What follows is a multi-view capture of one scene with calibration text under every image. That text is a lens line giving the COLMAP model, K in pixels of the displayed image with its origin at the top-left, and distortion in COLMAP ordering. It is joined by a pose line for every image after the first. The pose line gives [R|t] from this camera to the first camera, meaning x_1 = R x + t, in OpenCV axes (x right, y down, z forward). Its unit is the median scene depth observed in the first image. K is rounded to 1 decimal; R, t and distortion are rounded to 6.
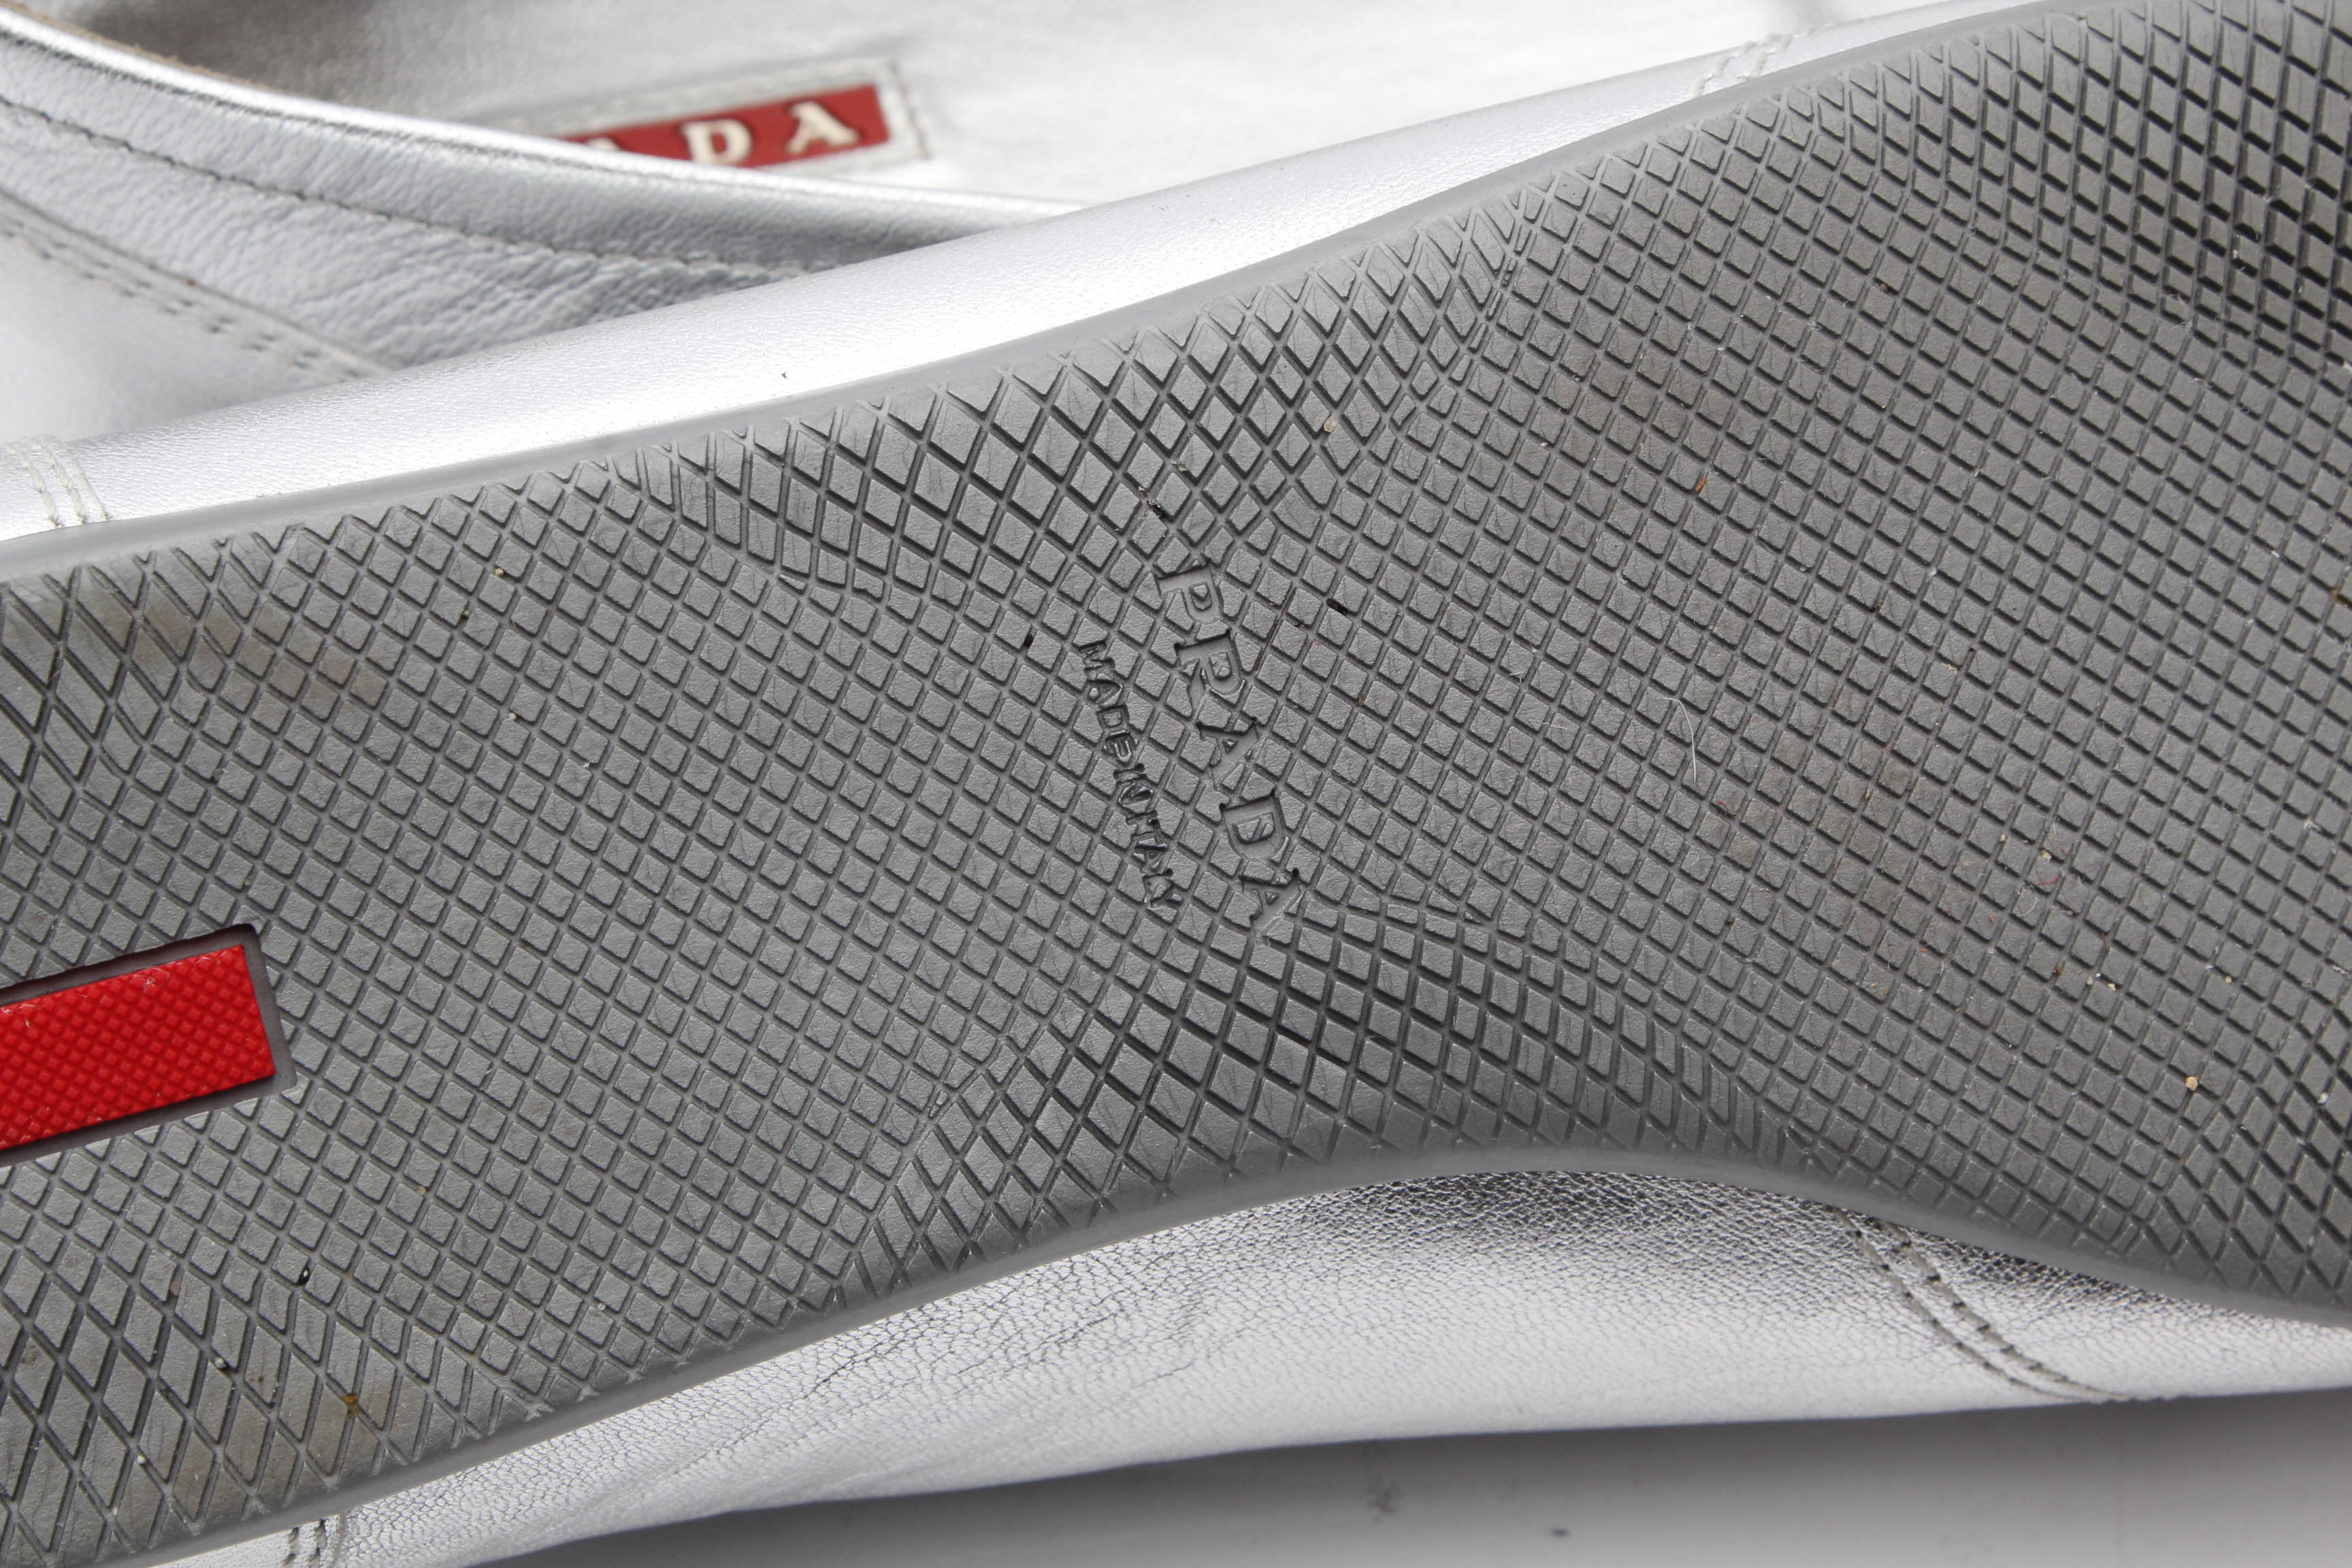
lens RADIAL K [[5864.1, 0, 1169.7], [0, 5864.1, 788.2], [0, 0, 1]] dist [0.081300, 0.000000]
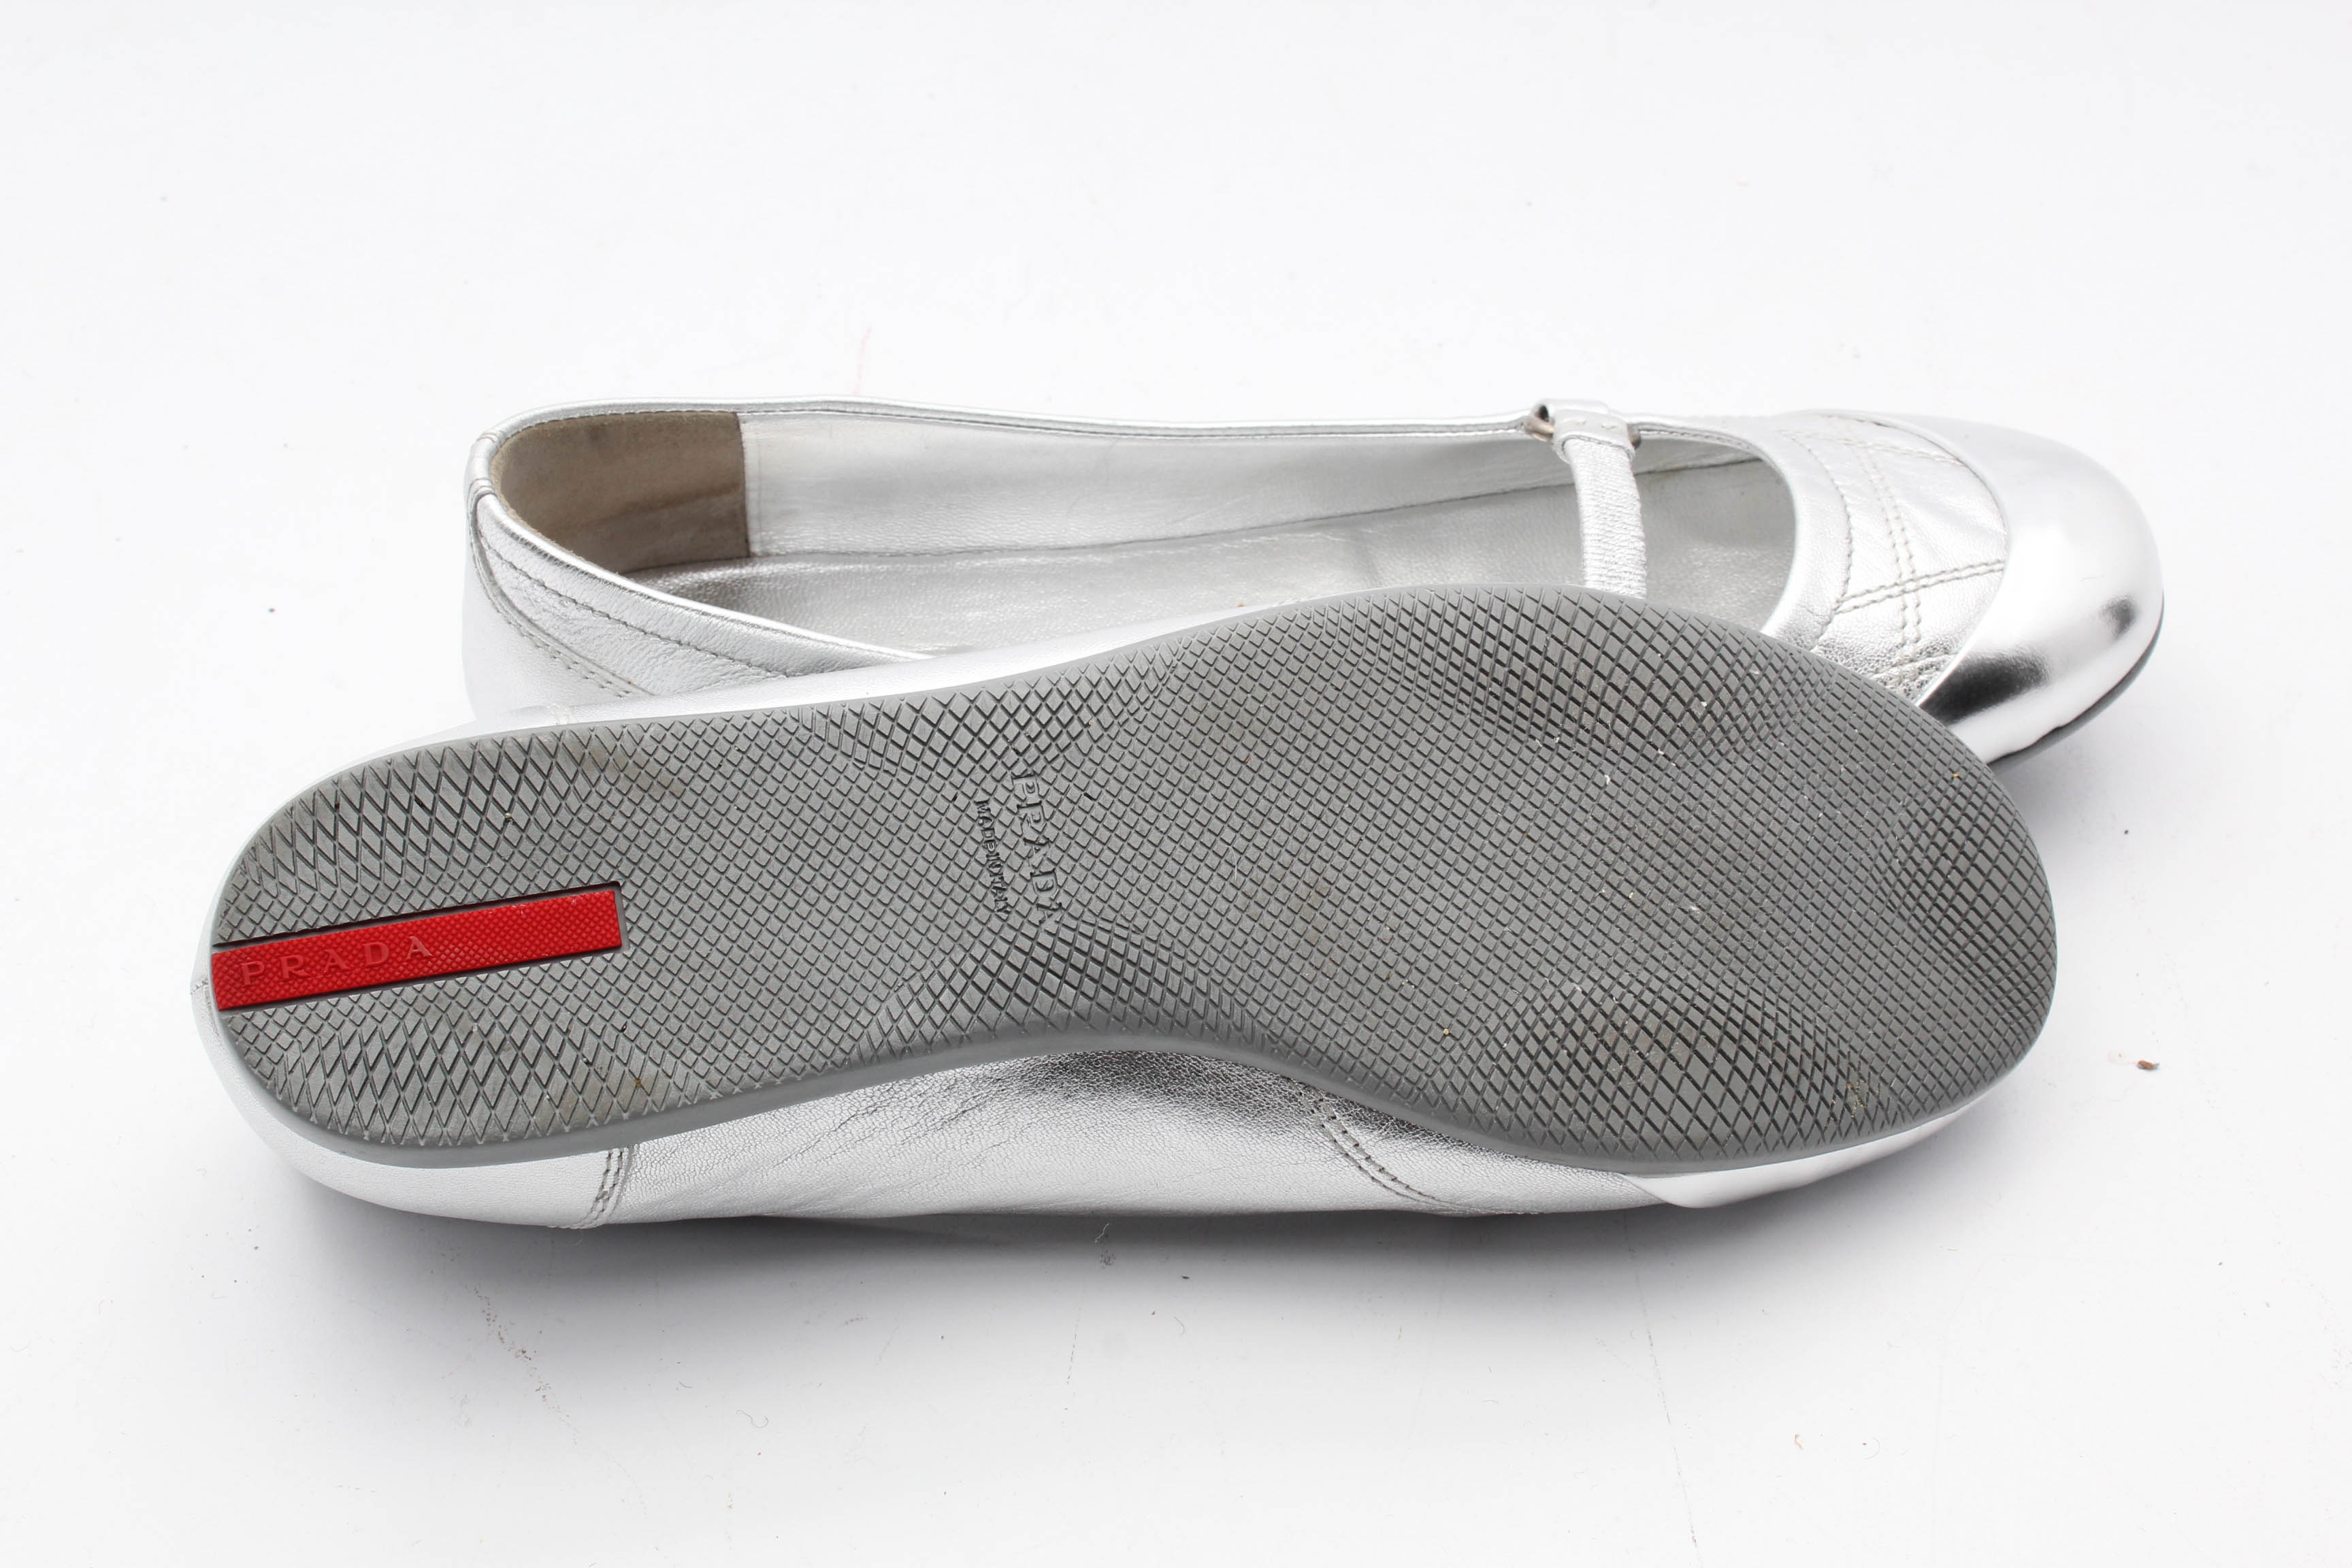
lens RADIAL K [[5261.7, 0, 1179.6], [0, 5261.7, 782.3], [0, 0, 1]] dist [0.040069, 0.000000]
pose [[0.993798, 0.059835, -0.093733, 0.264372], [-0.083339, 0.958816, -0.271528, 0.537399], [0.073626, 0.277656, 0.957855, -1.028217]]
